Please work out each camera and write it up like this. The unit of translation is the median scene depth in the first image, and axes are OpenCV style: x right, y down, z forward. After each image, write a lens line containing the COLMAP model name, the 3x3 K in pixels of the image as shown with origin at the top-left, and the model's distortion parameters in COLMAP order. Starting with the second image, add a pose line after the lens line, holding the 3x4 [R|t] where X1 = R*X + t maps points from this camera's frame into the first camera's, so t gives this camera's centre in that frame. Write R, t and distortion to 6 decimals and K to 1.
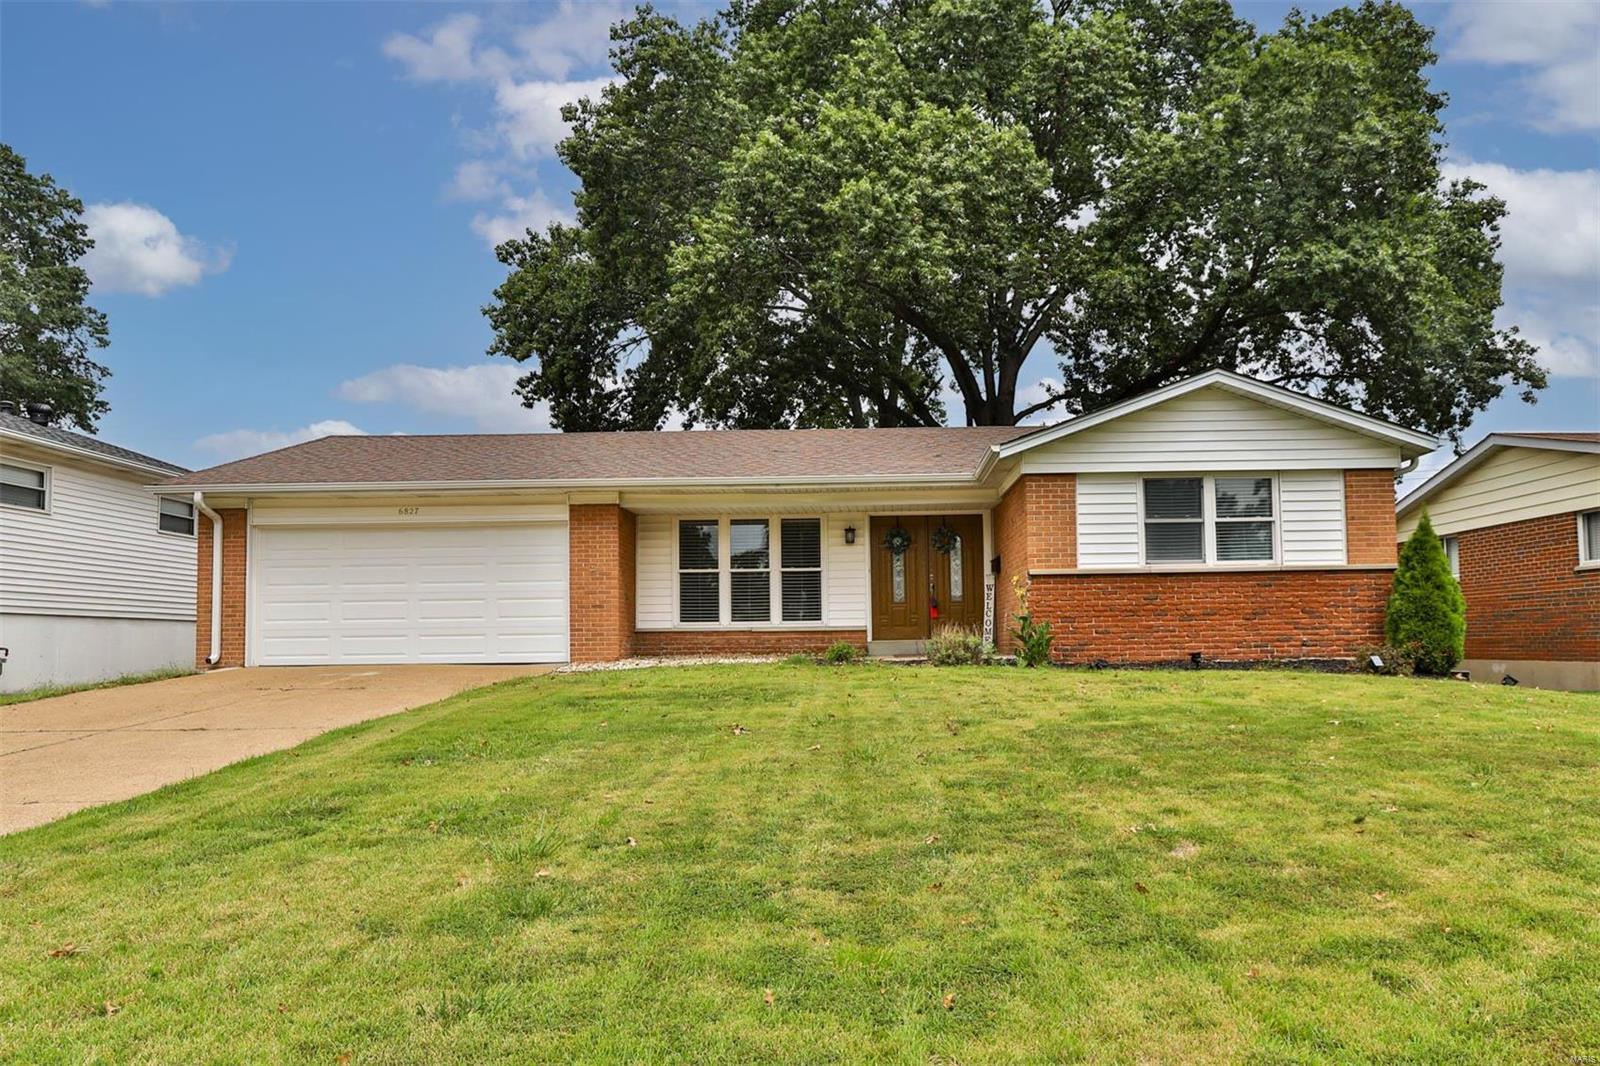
lens RADIAL K [[1043.4, 0, 907.1], [0, 1043.4, 551.2], [0, 0, 1]] dist [-0.003232, -0.000567]
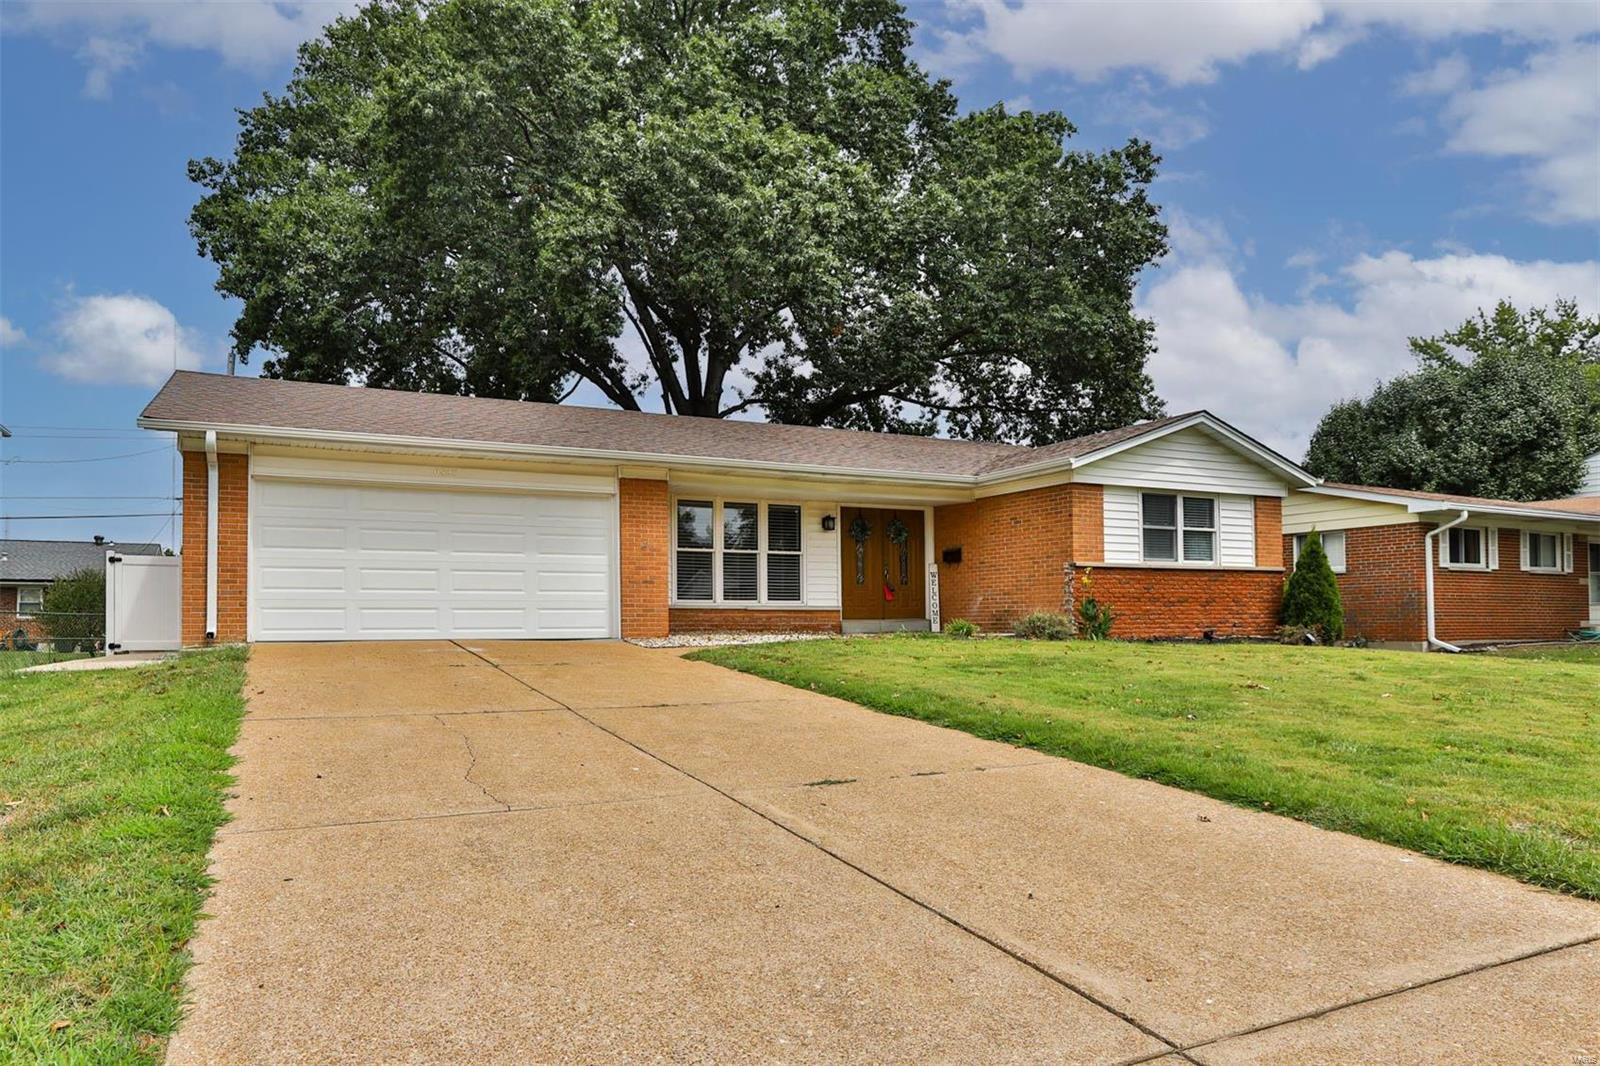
lens RADIAL K [[991.6, 0, 800.0], [0, 991.6, 533.0], [0, 0, 1]] dist [-0.005267, -0.000957]
pose [[0.903124, 0.048669, 0.426613, -0.571350], [-0.045135, 0.998811, -0.018397, 0.017003], [-0.427001, -0.002641, 0.904247, 0.084413]]
